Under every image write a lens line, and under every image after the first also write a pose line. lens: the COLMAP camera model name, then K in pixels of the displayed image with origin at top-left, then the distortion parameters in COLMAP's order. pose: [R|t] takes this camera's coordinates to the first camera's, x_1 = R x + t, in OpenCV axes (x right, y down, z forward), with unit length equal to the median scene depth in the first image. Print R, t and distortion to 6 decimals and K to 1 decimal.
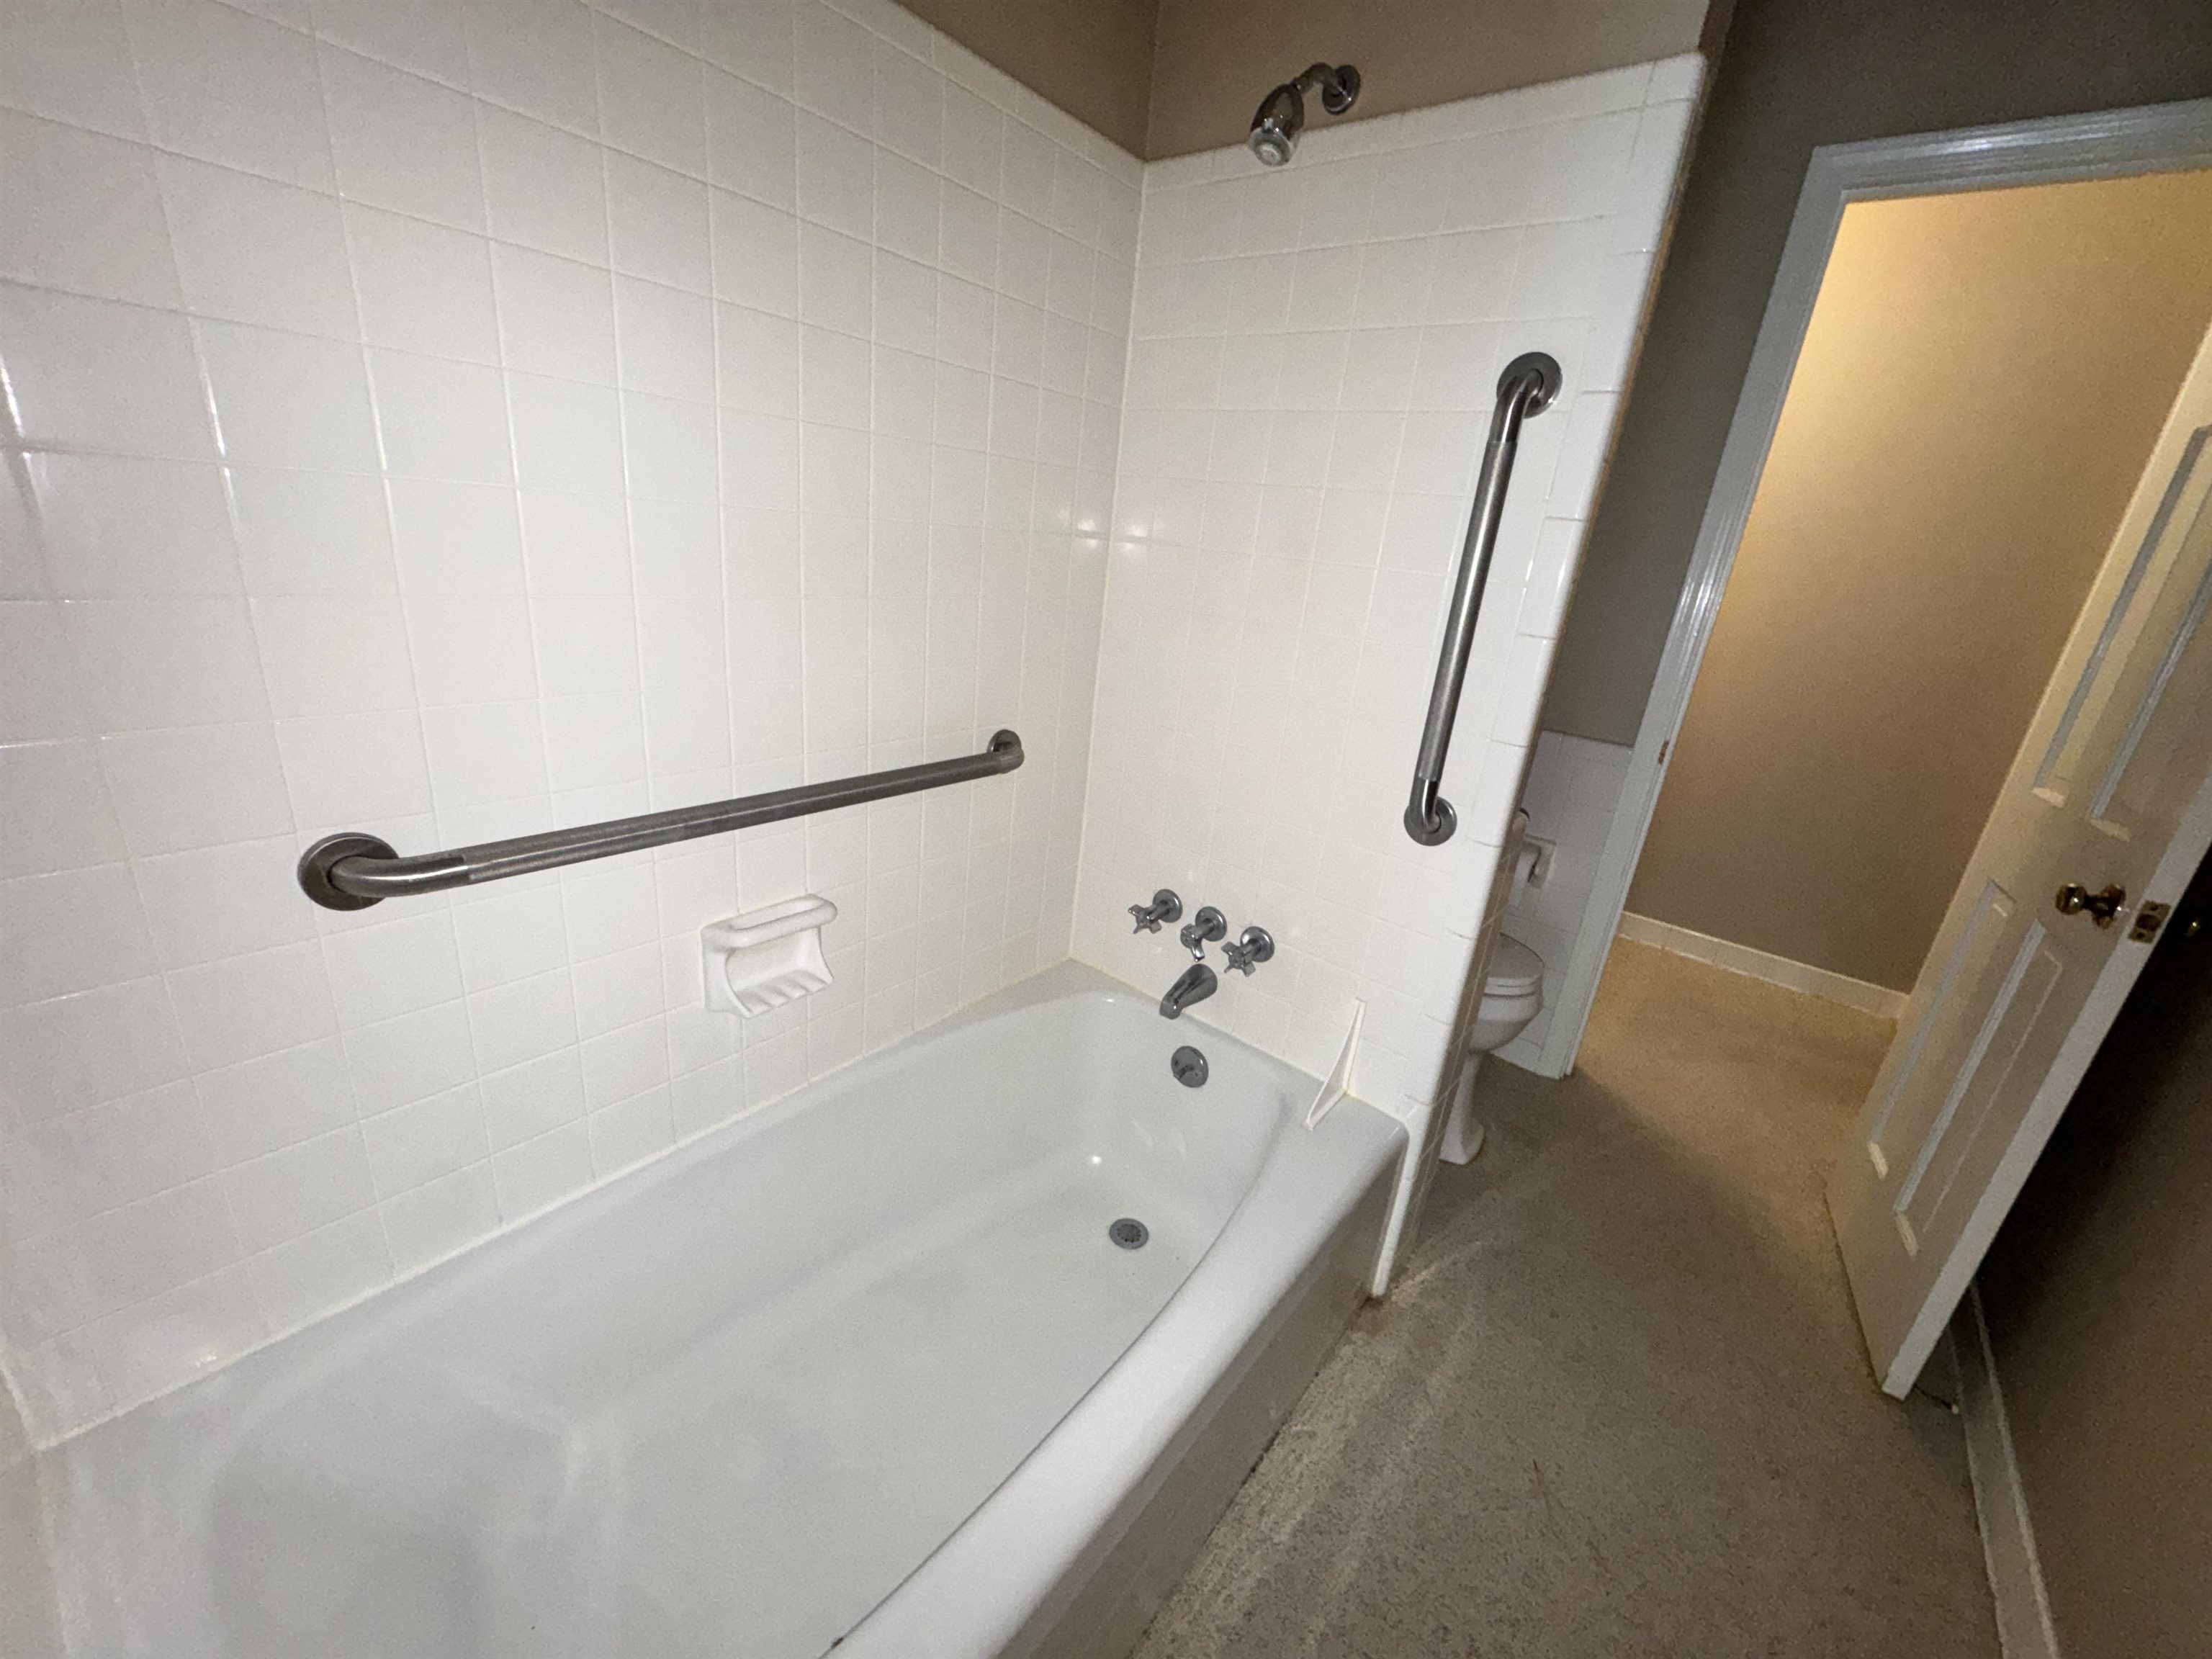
lens RADIAL K [[881.1, 0, 1102.6], [0, 881.1, 830.2], [0, 0, 1]] dist [0.013759, -0.000154]
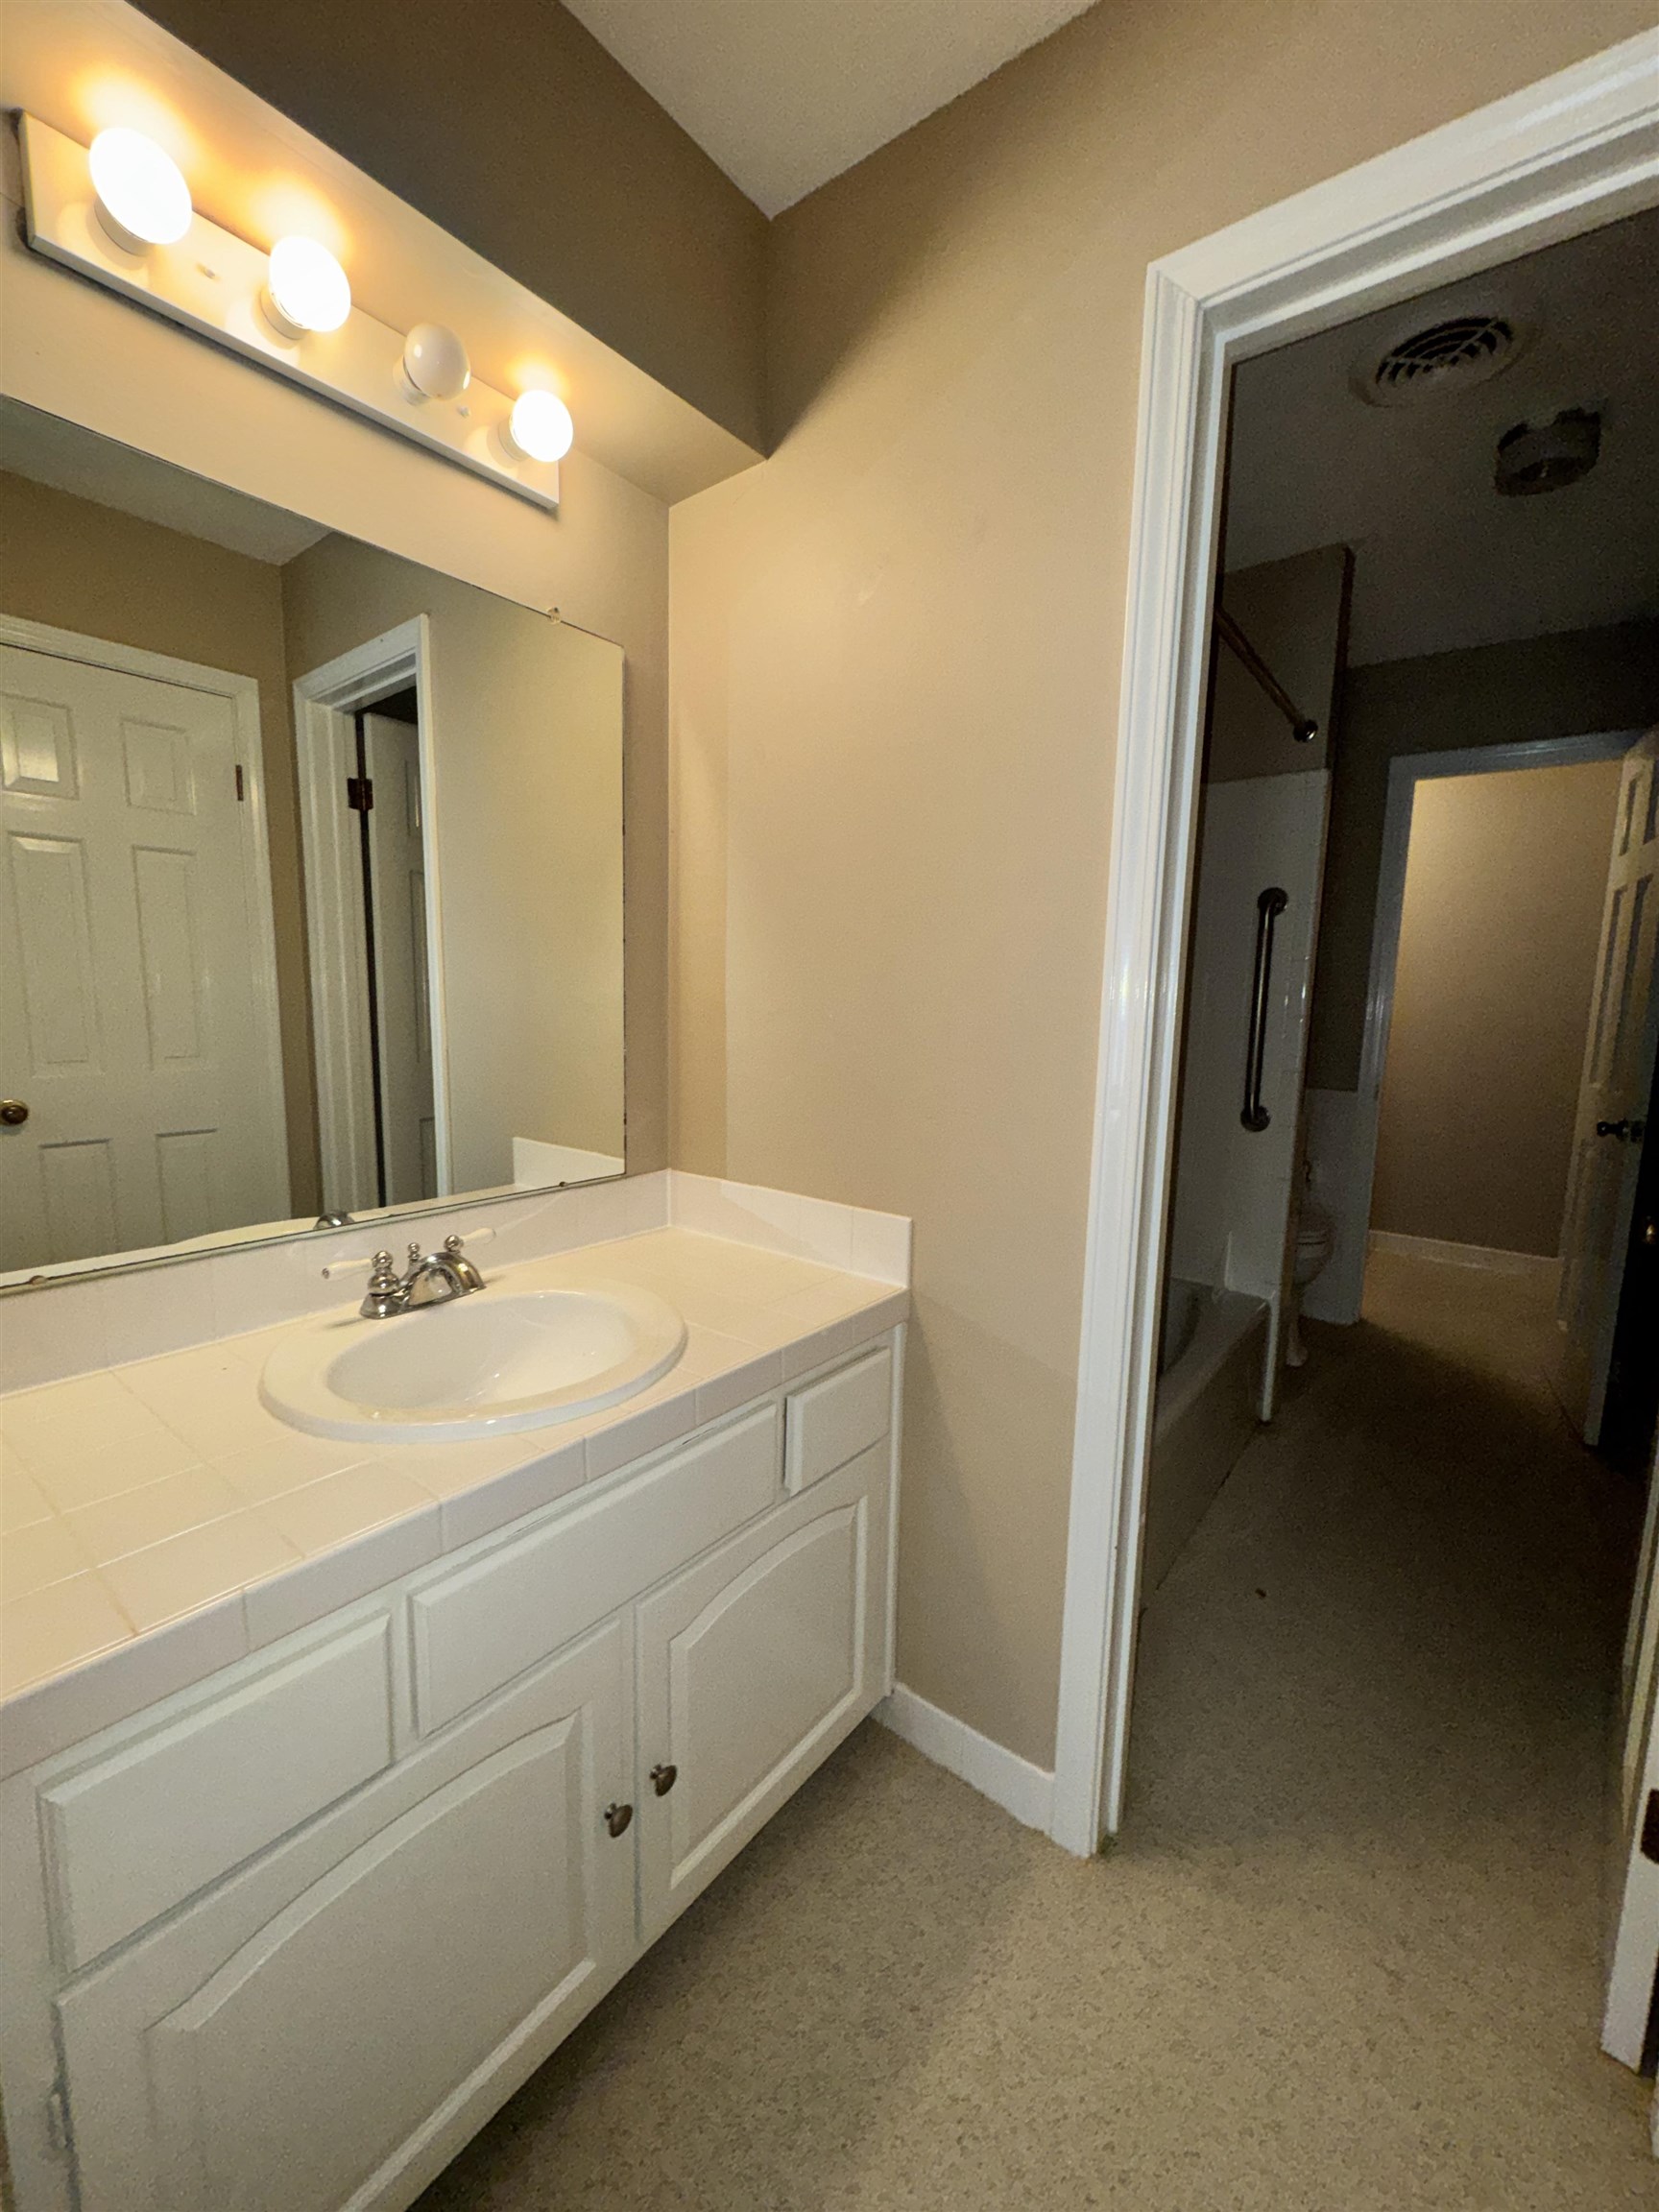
lens RADIAL K [[881.1, 0, 828.1], [0, 881.1, 1109.5], [0, 0, 1]] dist [0.013759, -0.000154]
pose [[0.997113, -0.075912, 0.001769, -0.458177], [0.074734, 0.976984, -0.199792, 0.239560], [0.013439, 0.199348, 0.979837, -0.724364]]
